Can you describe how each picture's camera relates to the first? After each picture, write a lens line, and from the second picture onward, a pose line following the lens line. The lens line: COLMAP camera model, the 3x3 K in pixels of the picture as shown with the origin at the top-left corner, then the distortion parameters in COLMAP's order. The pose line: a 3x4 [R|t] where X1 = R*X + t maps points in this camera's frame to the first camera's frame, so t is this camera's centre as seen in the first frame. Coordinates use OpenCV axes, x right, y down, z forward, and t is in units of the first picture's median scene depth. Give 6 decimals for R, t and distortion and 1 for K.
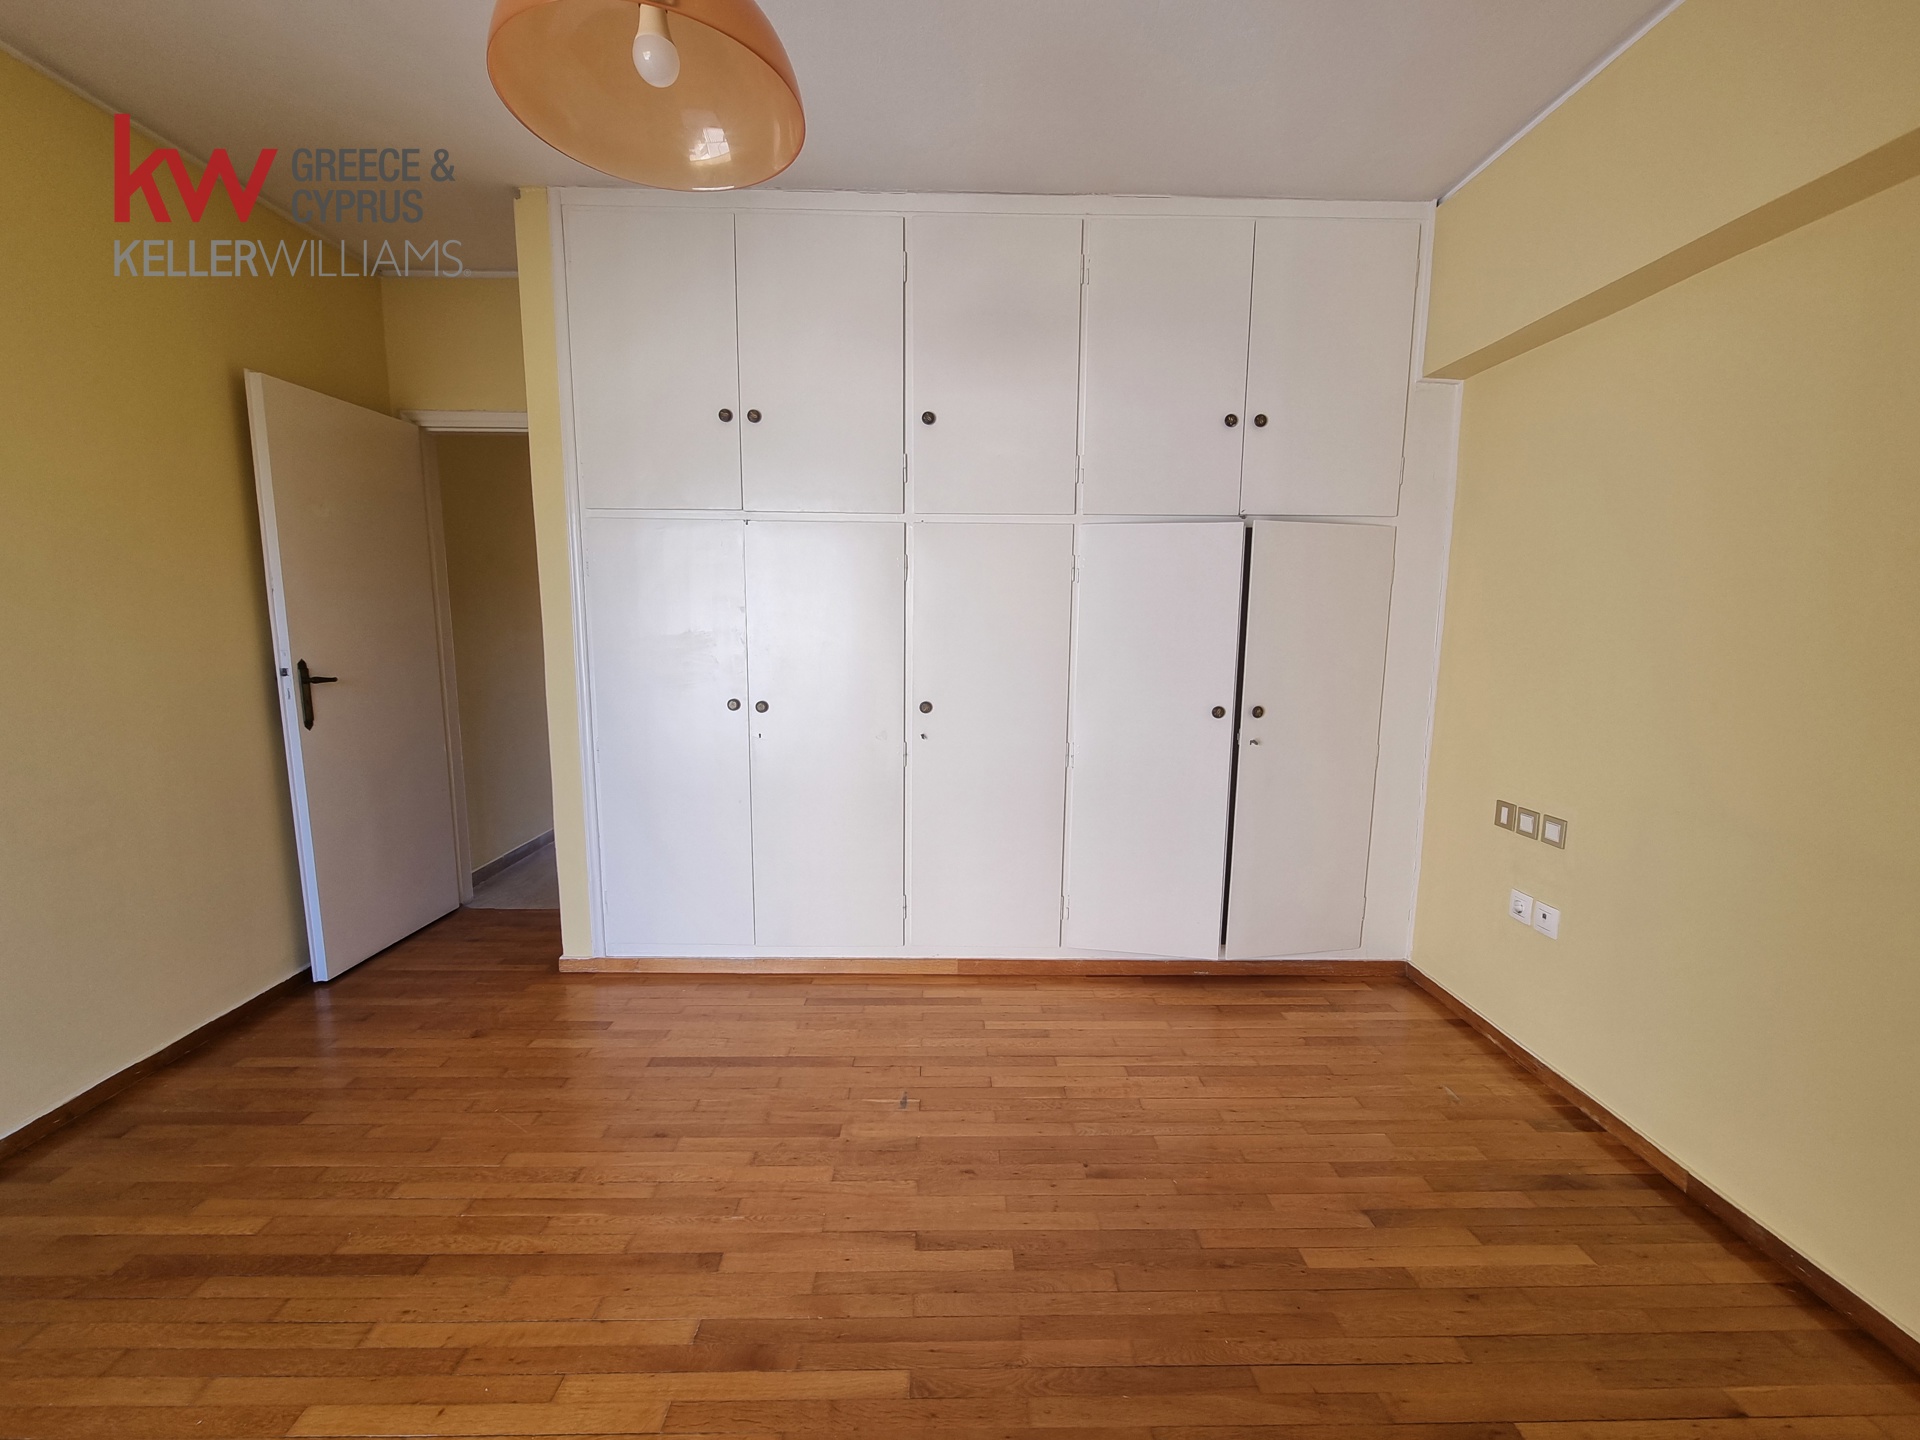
lens RADIAL K [[796.5, 0, 962.1], [0, 796.5, 727.0], [0, 0, 1]] dist [-0.002217, 0.000220]
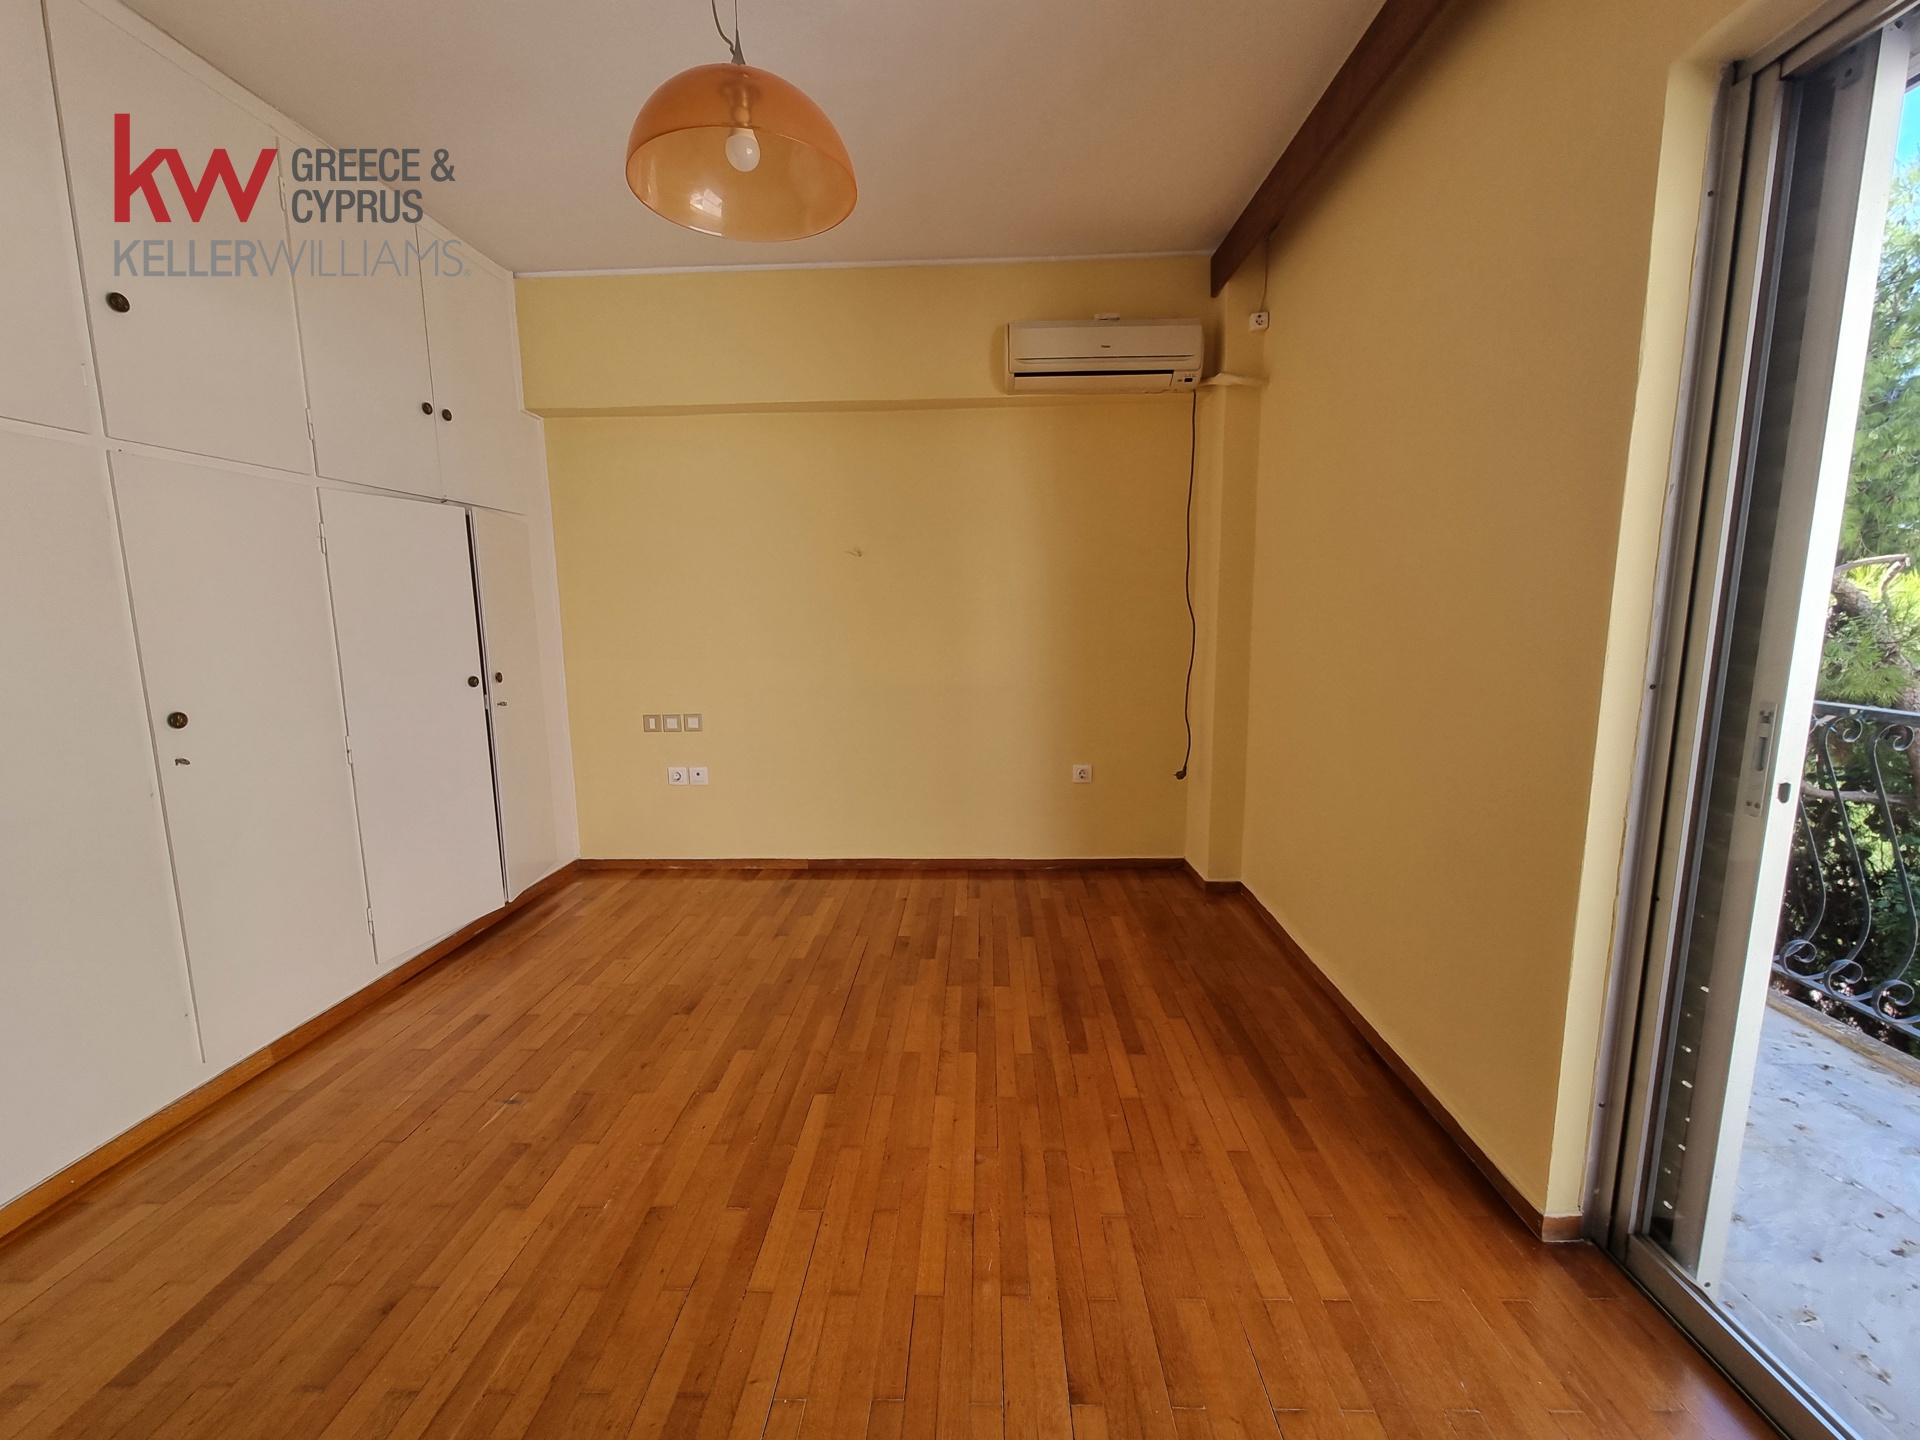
lens RADIAL K [[796.5, 0, 962.1], [0, 796.5, 727.0], [0, 0, 1]] dist [-0.002217, 0.000220]
pose [[0.047215, -0.158567, 0.986219, -0.864541], [0.151392, 0.977050, 0.149845, -0.023628], [-0.987346, 0.142231, 0.070137, 0.325177]]
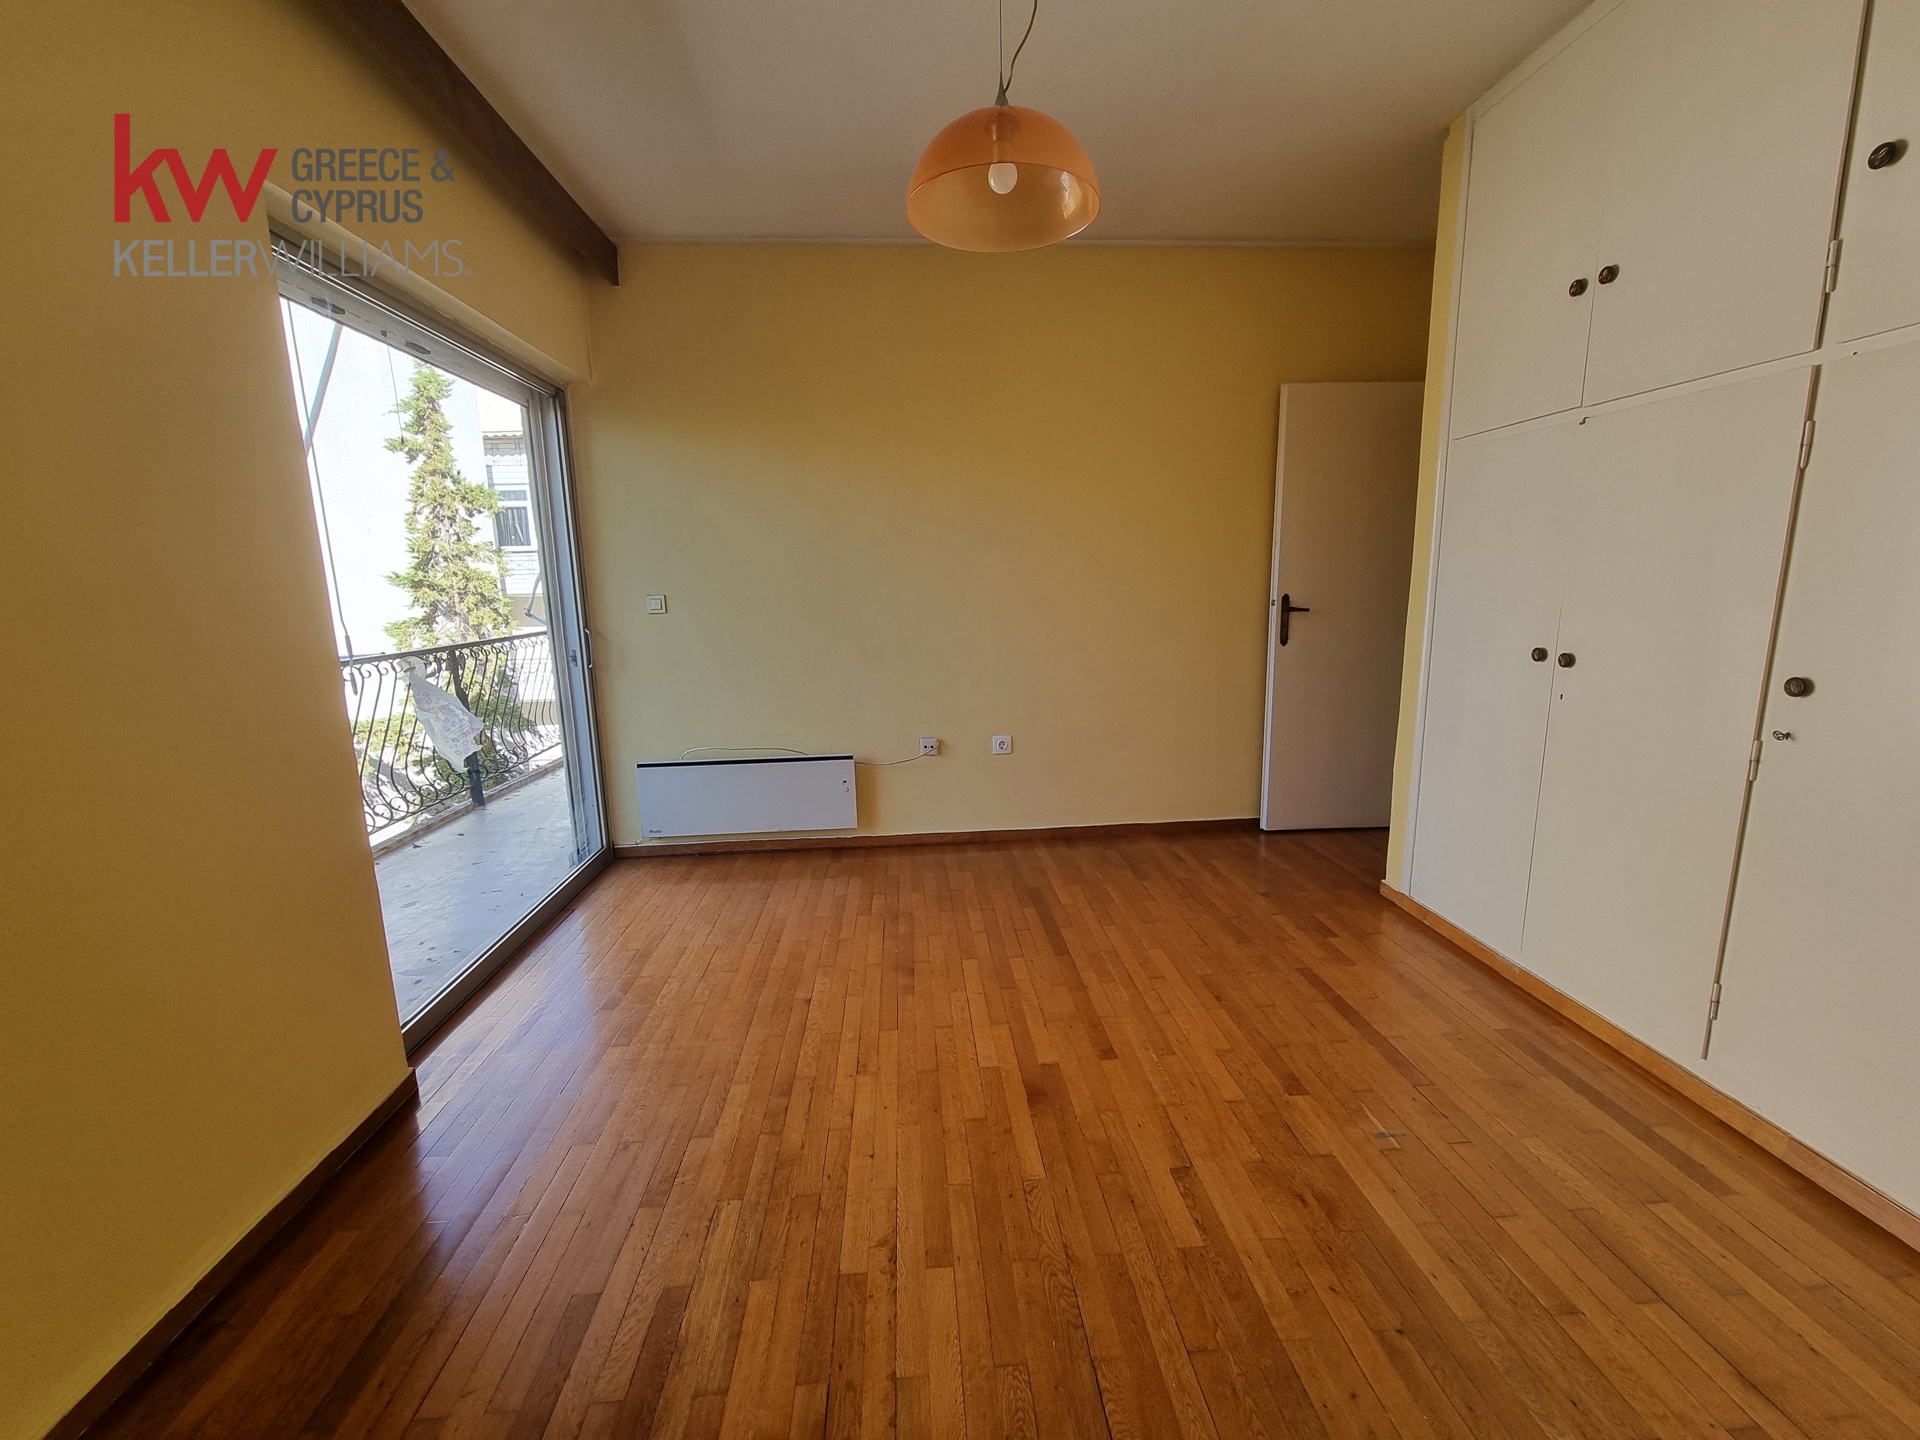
lens RADIAL K [[797.5, 0, 957.4], [0, 797.5, 729.7], [0, 0, 1]] dist [-0.001058, -0.000242]
pose [[0.053104, 0.175319, -0.983079, 0.606566], [-0.120156, 0.978437, 0.168000, -0.022373], [0.991334, 0.109201, 0.073024, 0.434259]]
